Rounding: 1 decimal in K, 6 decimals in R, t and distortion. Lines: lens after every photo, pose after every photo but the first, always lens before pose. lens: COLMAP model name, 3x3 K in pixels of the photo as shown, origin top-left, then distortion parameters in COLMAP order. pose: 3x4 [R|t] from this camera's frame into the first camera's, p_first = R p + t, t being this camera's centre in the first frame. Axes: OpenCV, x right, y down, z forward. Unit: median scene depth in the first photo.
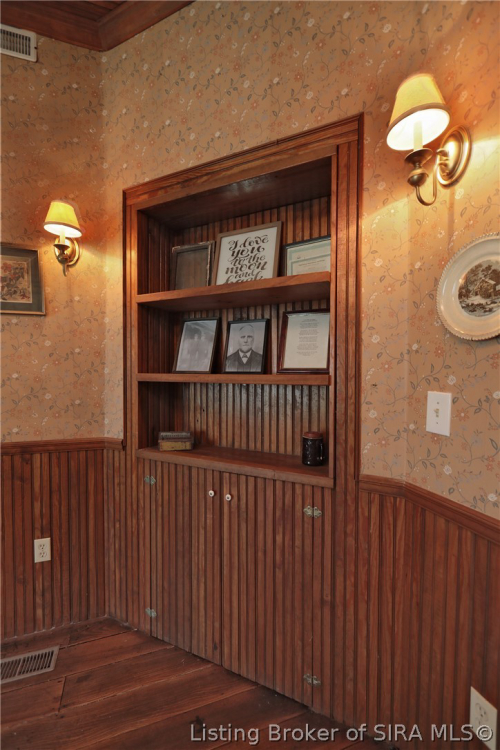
lens RADIAL K [[330.8, 0, 253.7], [0, 330.8, 378.1], [0, 0, 1]] dist [-0.002439, 0.000168]
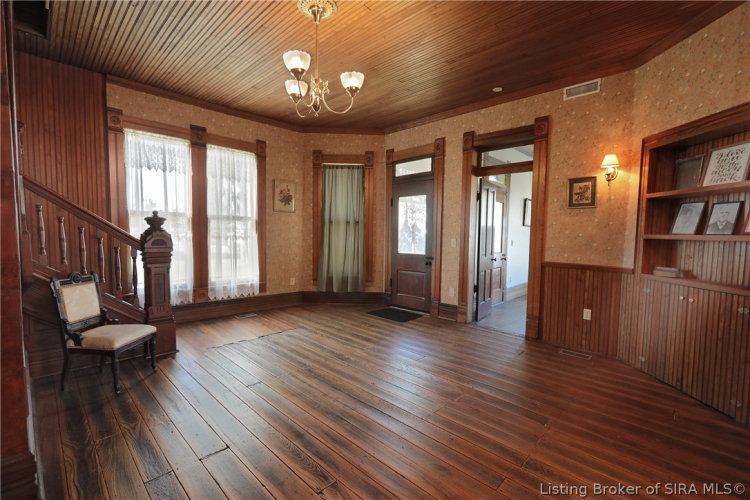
lens RADIAL K [[330.8, 0, 371.3], [0, 330.8, 254.1], [0, 0, 1]] dist [-0.002439, 0.000168]
pose [[0.429814, 0.062122, -0.900778, 0.711634], [-0.036112, 0.998015, 0.051597, 0.057881], [0.902195, 0.010351, 0.431204, -1.270725]]
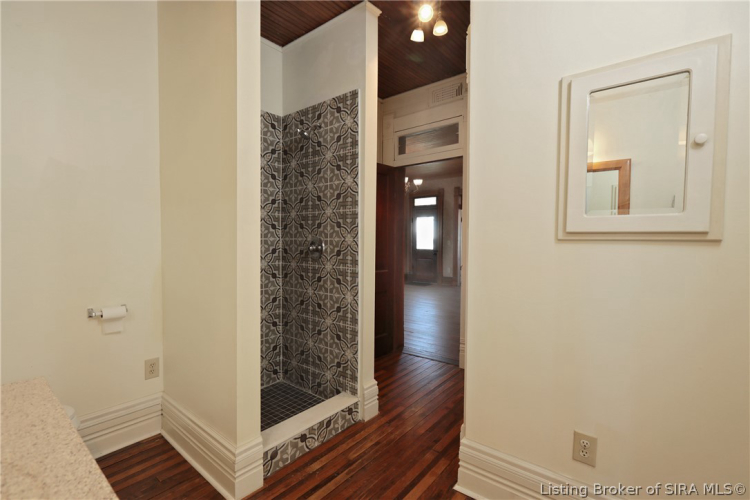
lens RADIAL K [[330.8, 0, 371.3], [0, 330.8, 254.1], [0, 0, 1]] dist [-0.002439, 0.000168]
pose [[0.489807, 0.036496, -0.871067, 2.509000], [-0.020762, 0.999328, 0.030196, 0.127368], [0.871584, 0.003295, 0.490236, -3.143426]]
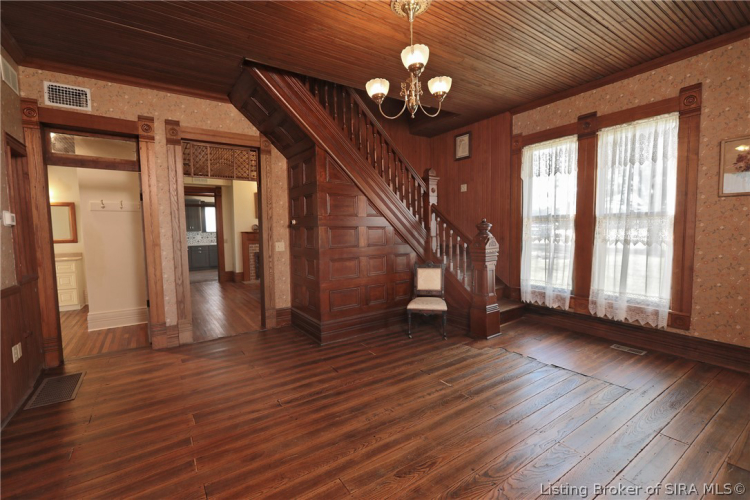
lens RADIAL K [[330.8, 0, 371.3], [0, 330.8, 254.1], [0, 0, 1]] dist [-0.002439, 0.000168]
pose [[-0.972433, 0.027875, -0.231509, -0.338670], [0.006563, 0.995708, 0.092320, -0.023914], [0.233089, 0.088256, -0.968442, 0.689791]]
